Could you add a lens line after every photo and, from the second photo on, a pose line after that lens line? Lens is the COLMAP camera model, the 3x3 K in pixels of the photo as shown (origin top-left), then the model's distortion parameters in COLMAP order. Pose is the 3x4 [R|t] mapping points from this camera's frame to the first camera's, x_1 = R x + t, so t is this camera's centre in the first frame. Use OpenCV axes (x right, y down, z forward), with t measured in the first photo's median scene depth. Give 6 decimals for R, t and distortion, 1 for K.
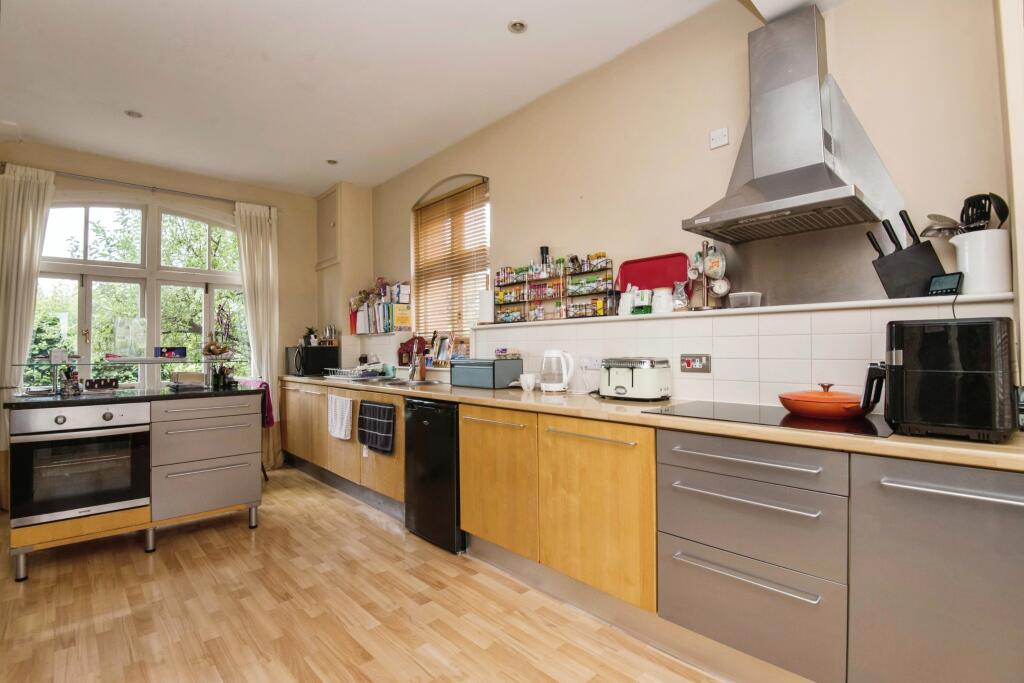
lens RADIAL K [[476.7, 0, 511.8], [0, 476.7, 327.7], [0, 0, 1]] dist [0.000511, 0.000021]
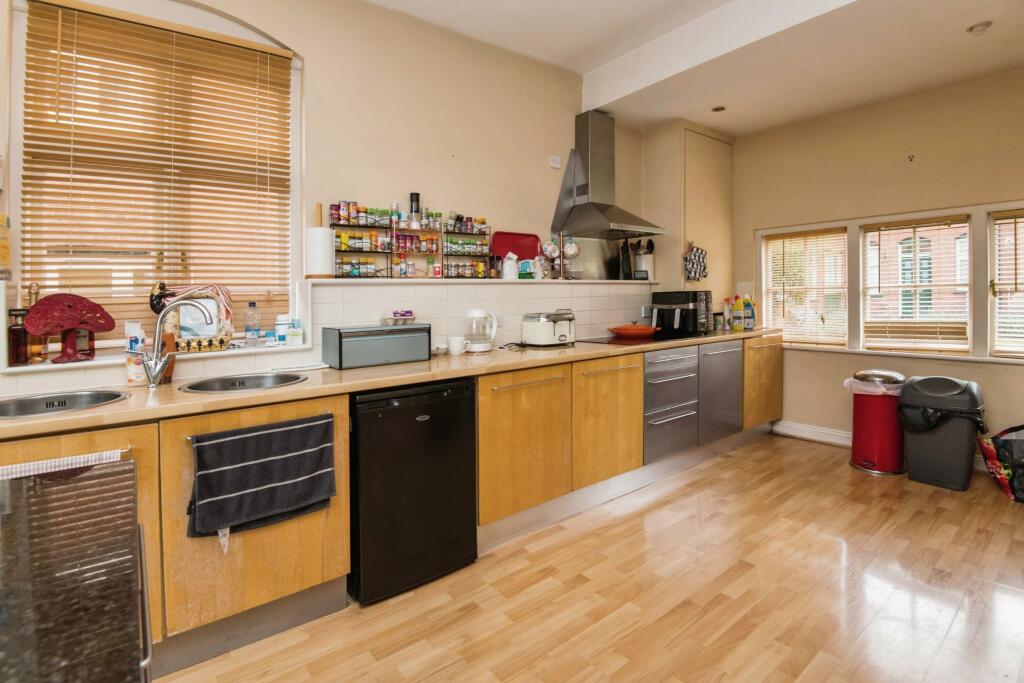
lens RADIAL K [[477.8, 0, 511.9], [0, 477.8, 301.3], [0, 0, 1]] dist [0.001025, -0.000122]
pose [[0.110352, -0.001267, 0.993892, -0.881370], [-0.020038, 0.999793, 0.003500, 0.024090], [-0.993691, -0.020302, 0.110303, 0.816146]]
